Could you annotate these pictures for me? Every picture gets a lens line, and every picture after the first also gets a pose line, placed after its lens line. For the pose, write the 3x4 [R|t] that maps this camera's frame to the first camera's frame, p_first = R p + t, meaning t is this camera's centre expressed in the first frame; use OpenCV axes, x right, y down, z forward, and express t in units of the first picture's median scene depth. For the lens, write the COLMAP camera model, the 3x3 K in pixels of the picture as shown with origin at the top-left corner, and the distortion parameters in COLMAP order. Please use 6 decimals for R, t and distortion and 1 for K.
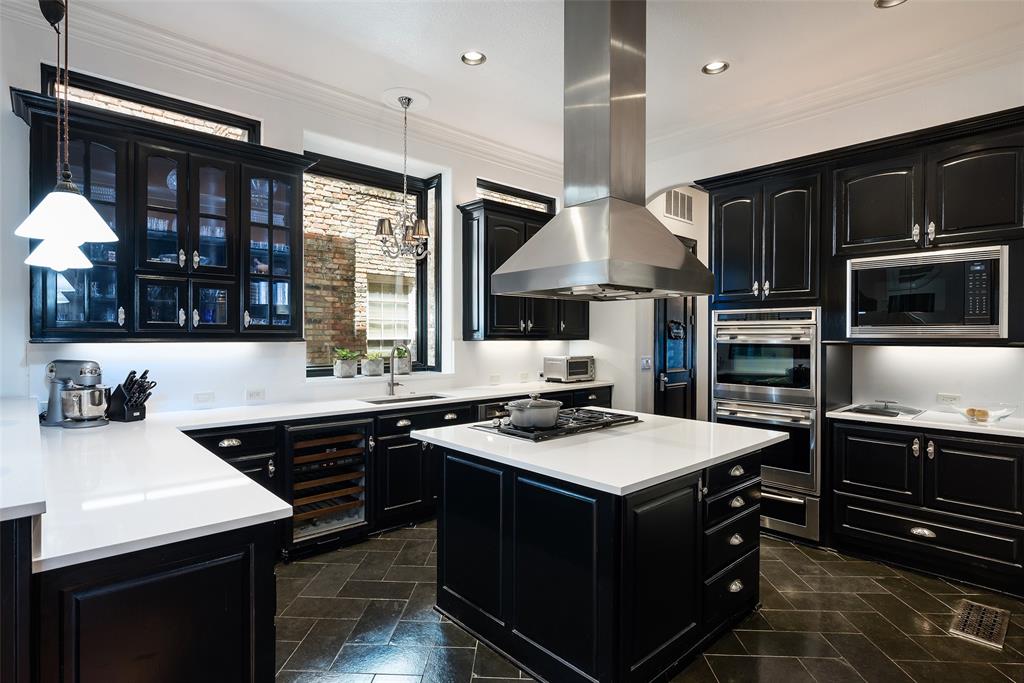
lens RADIAL K [[532.6, 0, 505.8], [0, 532.6, 334.6], [0, 0, 1]] dist [-0.005164, 0.000188]
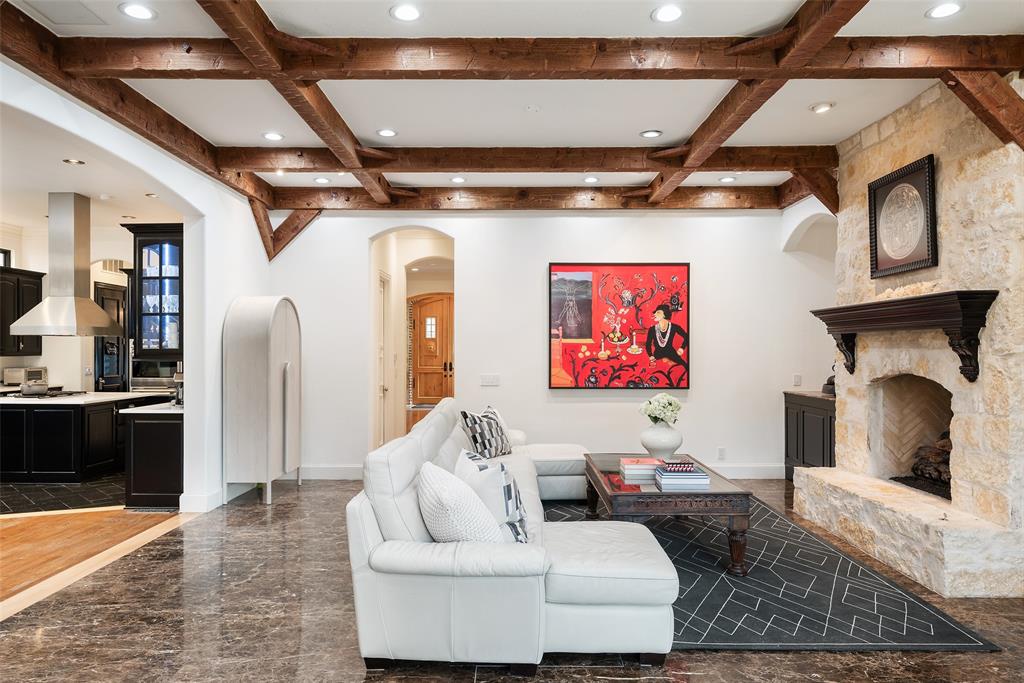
lens RADIAL K [[606.5, 0, 503.1], [0, 606.5, 351.5], [0, 0, 1]] dist [-0.029213, -0.000466]
pose [[0.644484, -0.005320, 0.764599, -0.386890], [0.002475, 0.999985, 0.004871, -0.008780], [-0.764614, -0.001247, 0.644488, -1.397156]]
